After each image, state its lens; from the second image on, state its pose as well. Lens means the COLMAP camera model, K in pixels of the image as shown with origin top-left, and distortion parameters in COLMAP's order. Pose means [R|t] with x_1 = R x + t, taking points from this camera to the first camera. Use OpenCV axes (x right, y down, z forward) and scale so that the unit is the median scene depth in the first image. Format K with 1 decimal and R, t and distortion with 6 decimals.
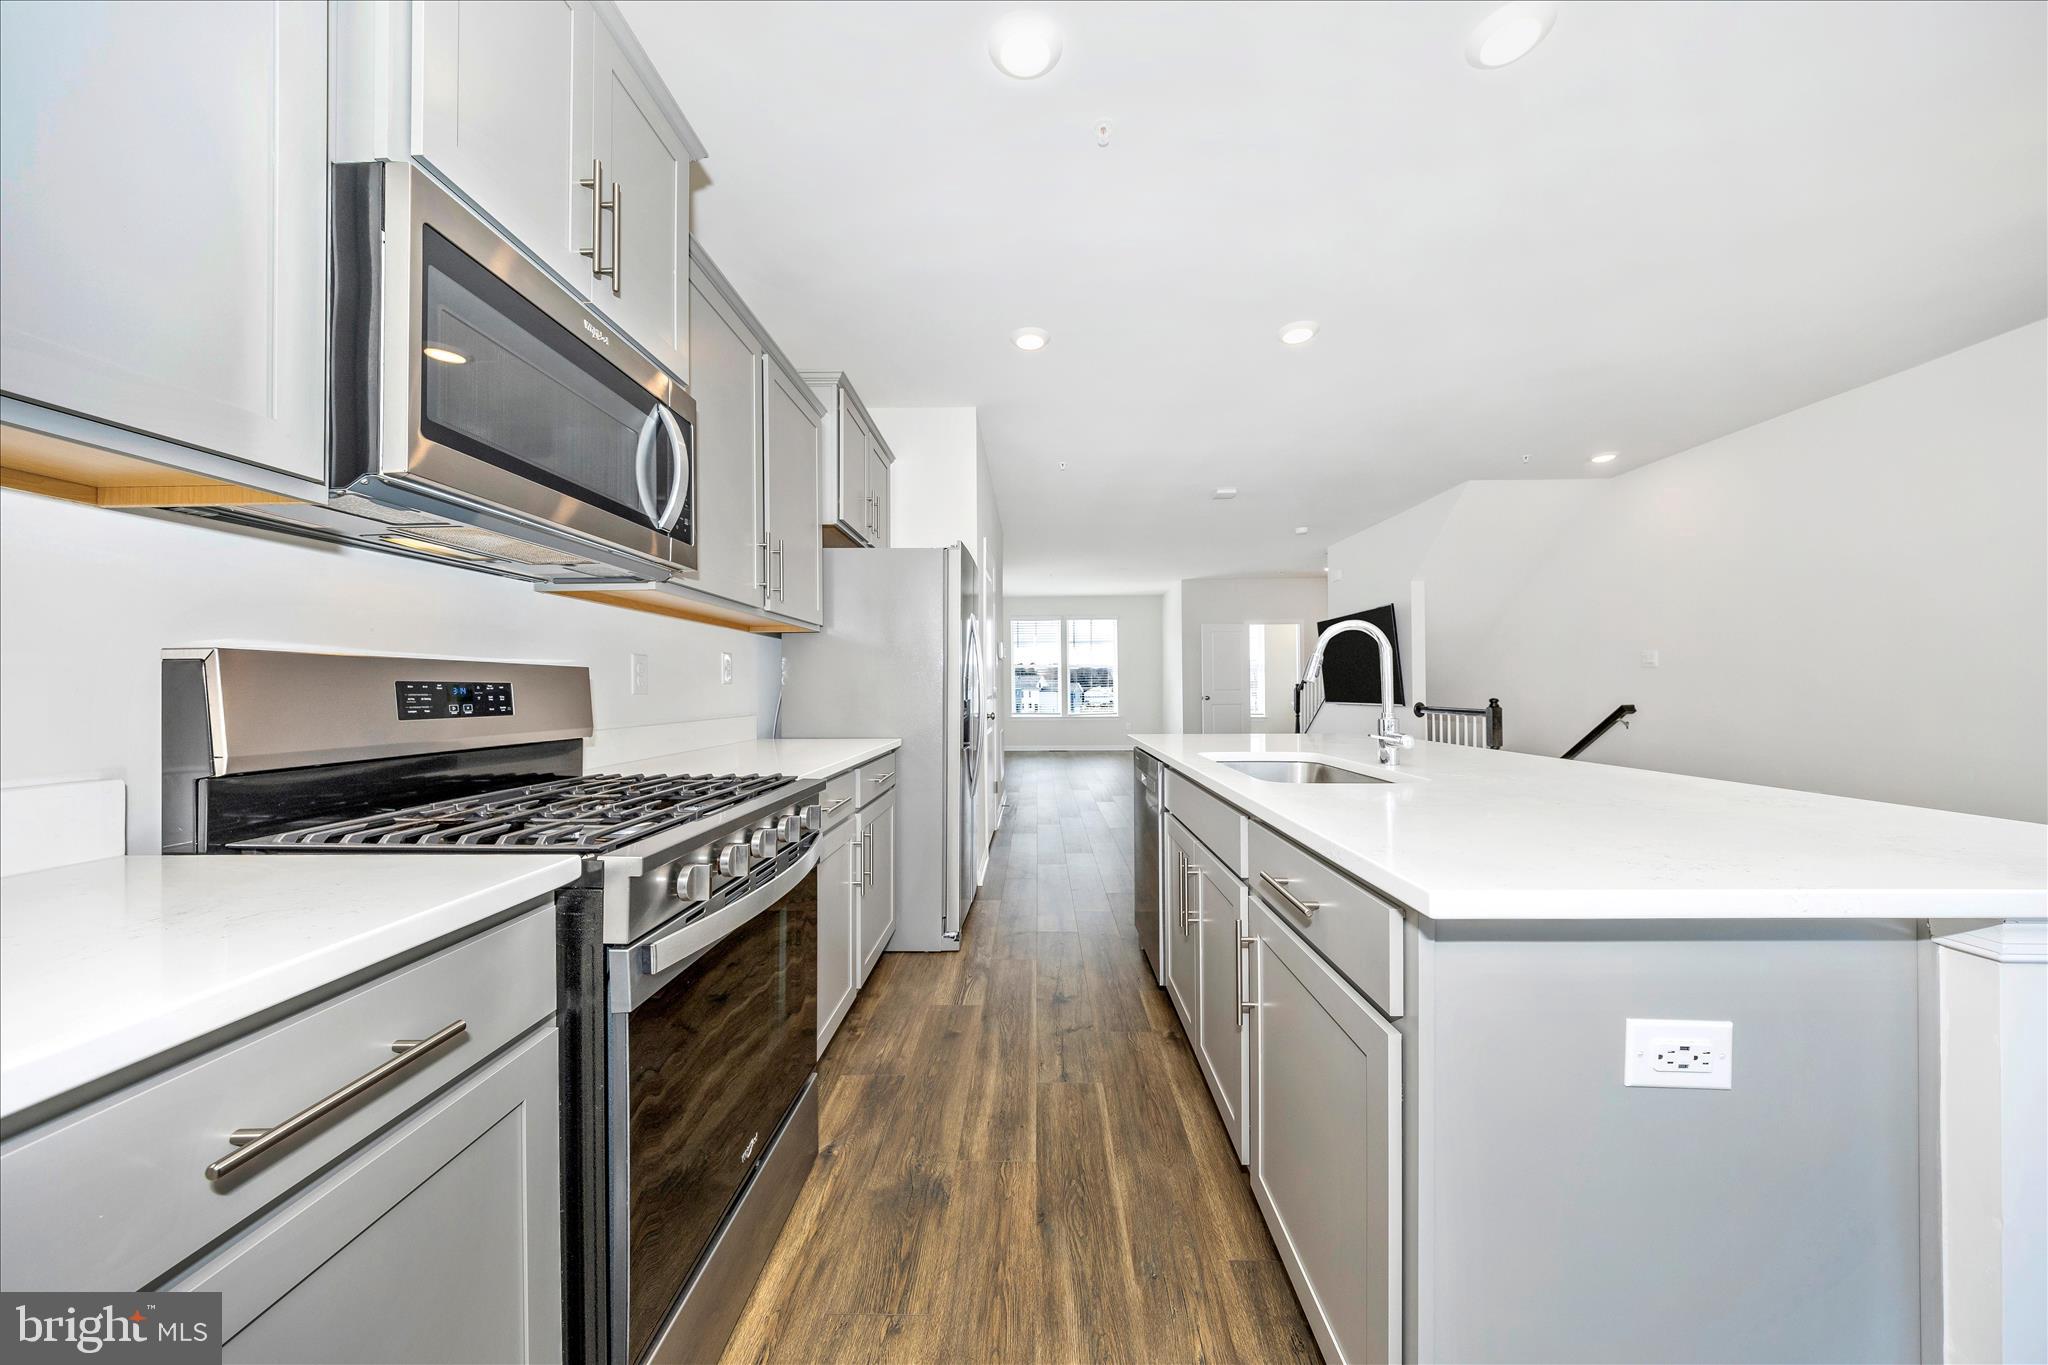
lens RADIAL K [[677.9, 0, 1027.7], [0, 677.9, 678.9], [0, 0, 1]] dist [-0.006553, -0.000214]
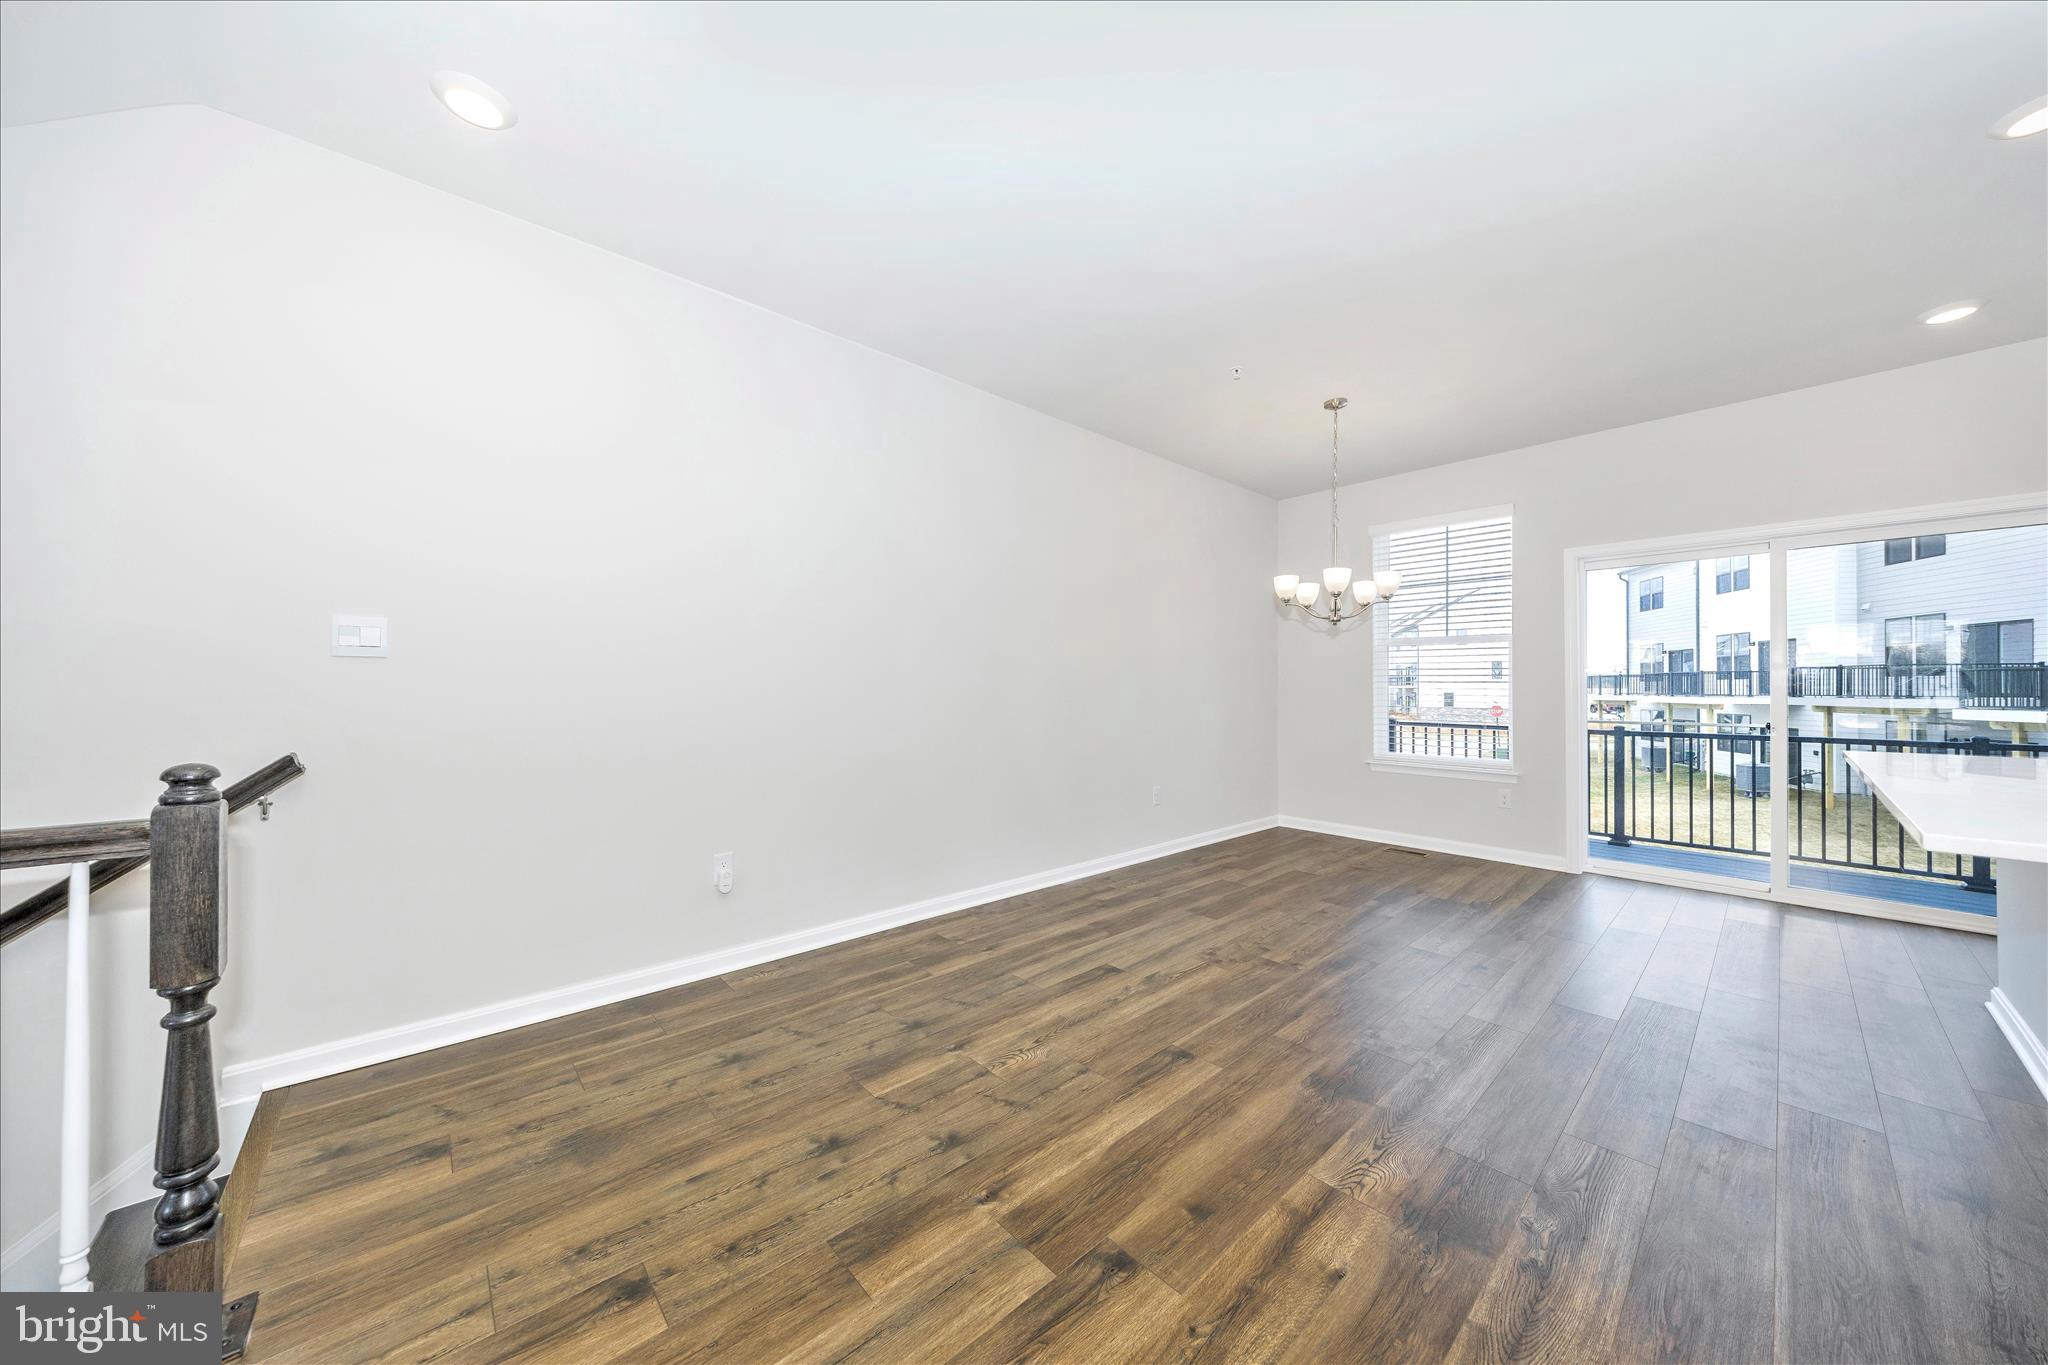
lens RADIAL K [[677.9, 0, 1039.6], [0, 677.9, 688.0], [0, 0, 1]] dist [-0.006553, -0.000214]
pose [[-0.686674, 0.009547, 0.726903, 0.936277], [-0.007291, 0.999773, -0.020018, 0.014762], [-0.726929, -0.019046, -0.686448, 2.611159]]
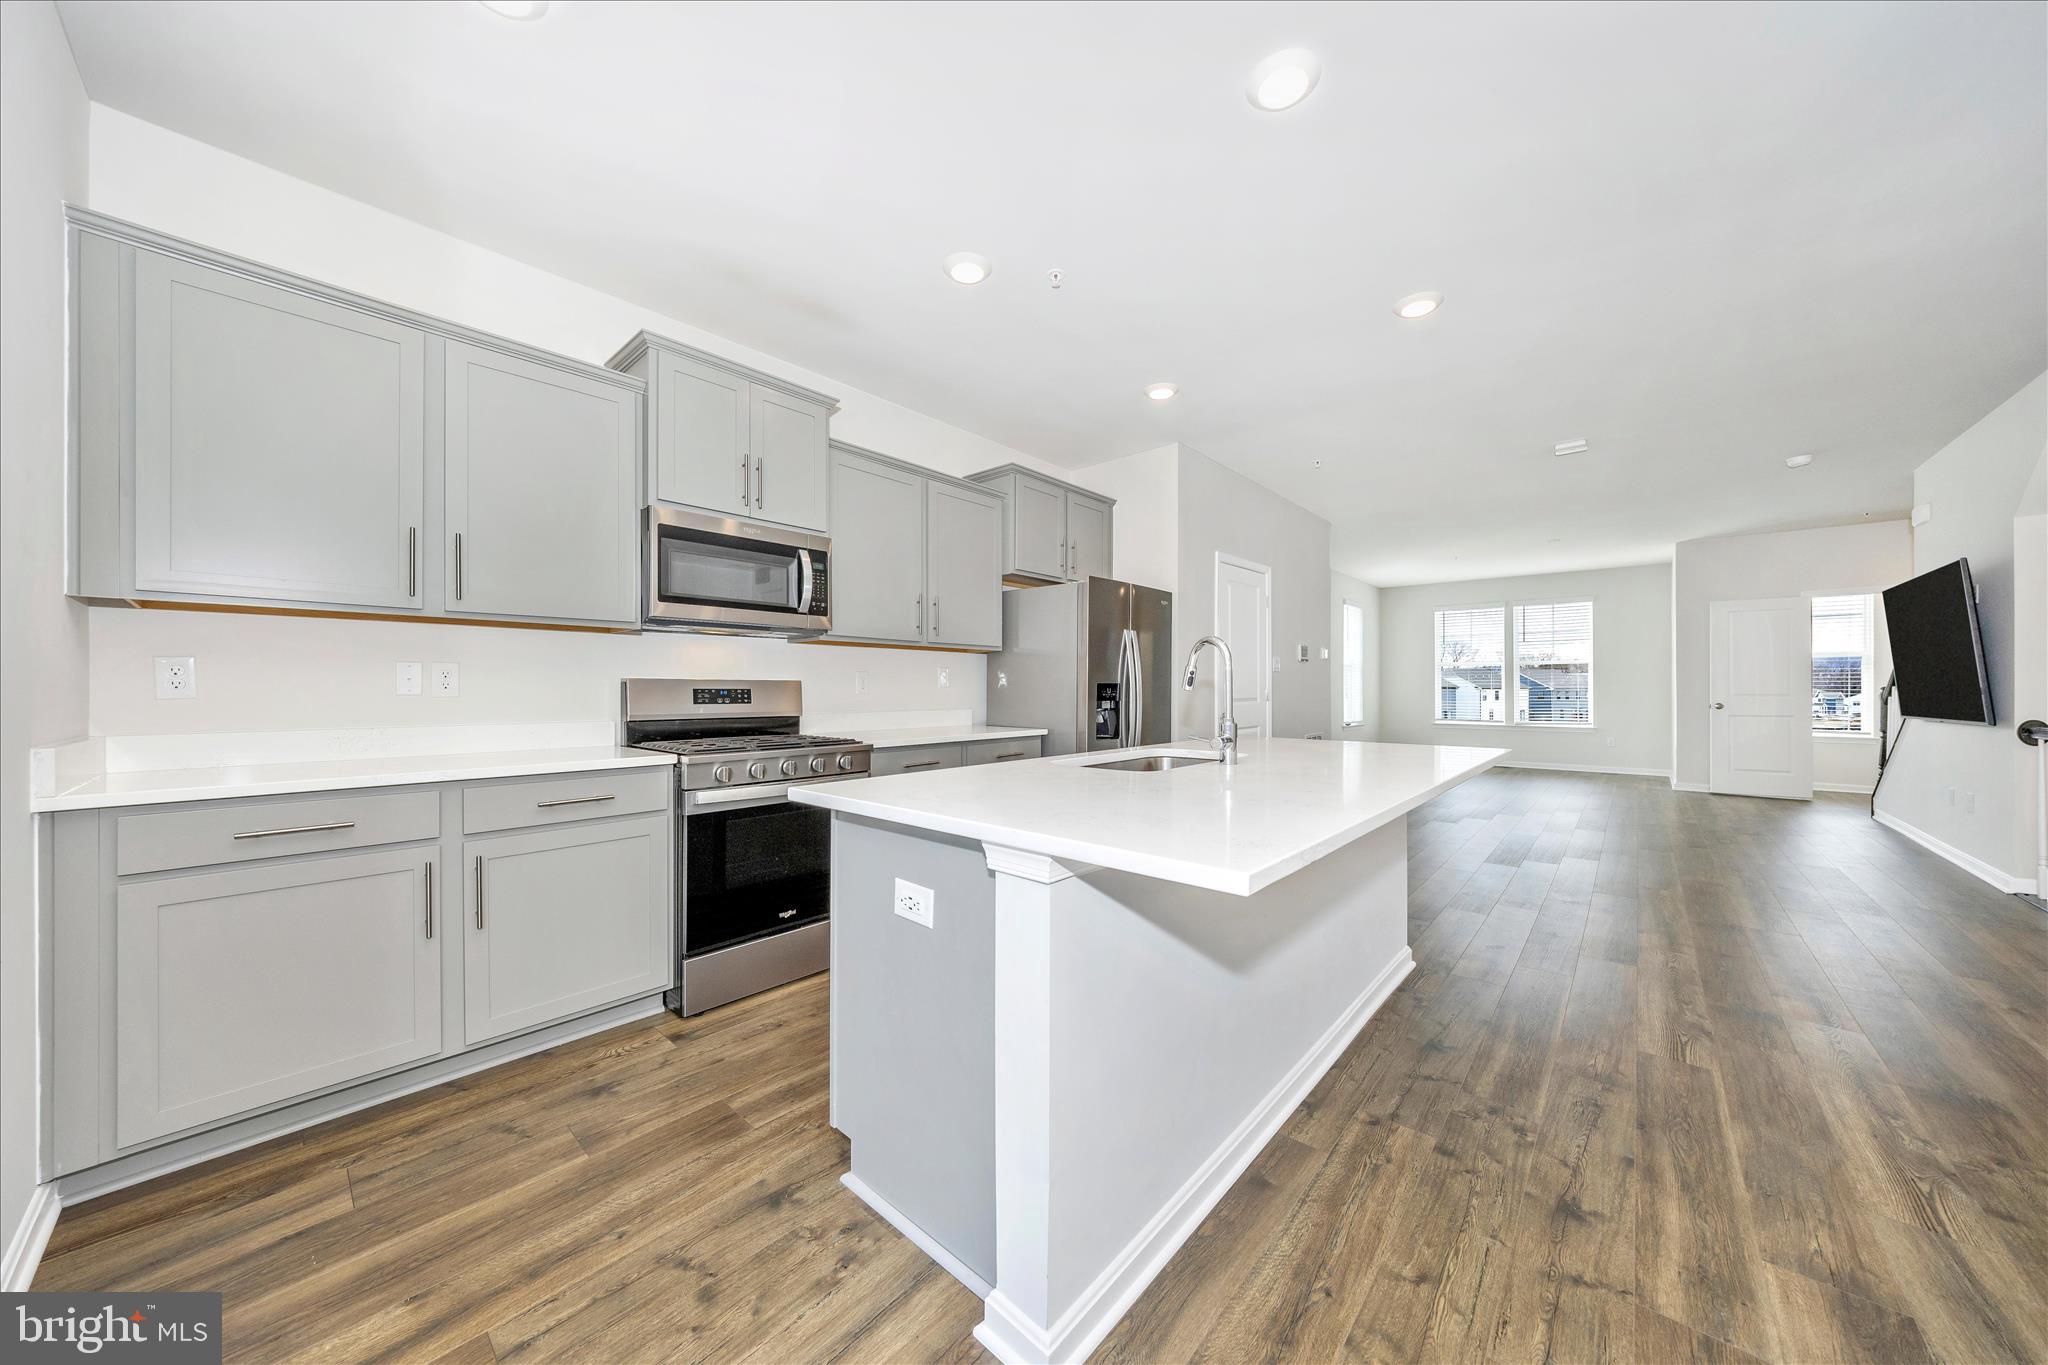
lens RADIAL K [[700.0, 0, 1024.2], [0, 700.0, 673.5], [0, 0, 1]] dist [-0.006445, -0.000449]
pose [[0.748145, -0.006746, -0.663501, 1.034503], [0.003791, 0.999975, -0.005893, -0.020054], [0.663524, 0.001893, 0.748152, -0.092811]]
